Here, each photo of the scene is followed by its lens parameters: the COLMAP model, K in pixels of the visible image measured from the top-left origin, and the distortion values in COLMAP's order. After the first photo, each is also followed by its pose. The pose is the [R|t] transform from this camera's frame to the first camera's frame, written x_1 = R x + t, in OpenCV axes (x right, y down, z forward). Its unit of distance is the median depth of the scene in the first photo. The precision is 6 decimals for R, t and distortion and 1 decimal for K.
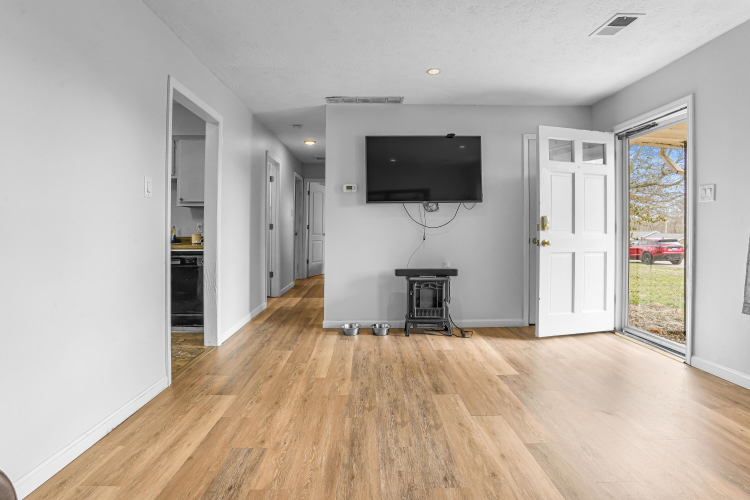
lens RADIAL K [[374.3, 0, 377.0], [0, 374.3, 224.1], [0, 0, 1]] dist [-0.036663, 0.017018]
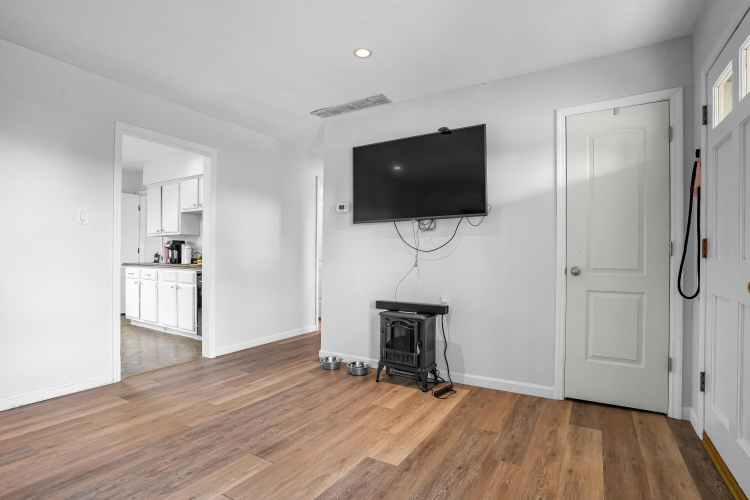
lens RADIAL K [[374.3, 0, 393.6], [0, 374.3, 254.6], [0, 0, 1]] dist [-0.036663, 0.017018]
pose [[0.844769, 0.004706, -0.535111, 0.555991], [-0.000507, 0.999968, 0.007994, 0.010977], [0.535132, -0.006482, 0.844744, 0.321320]]
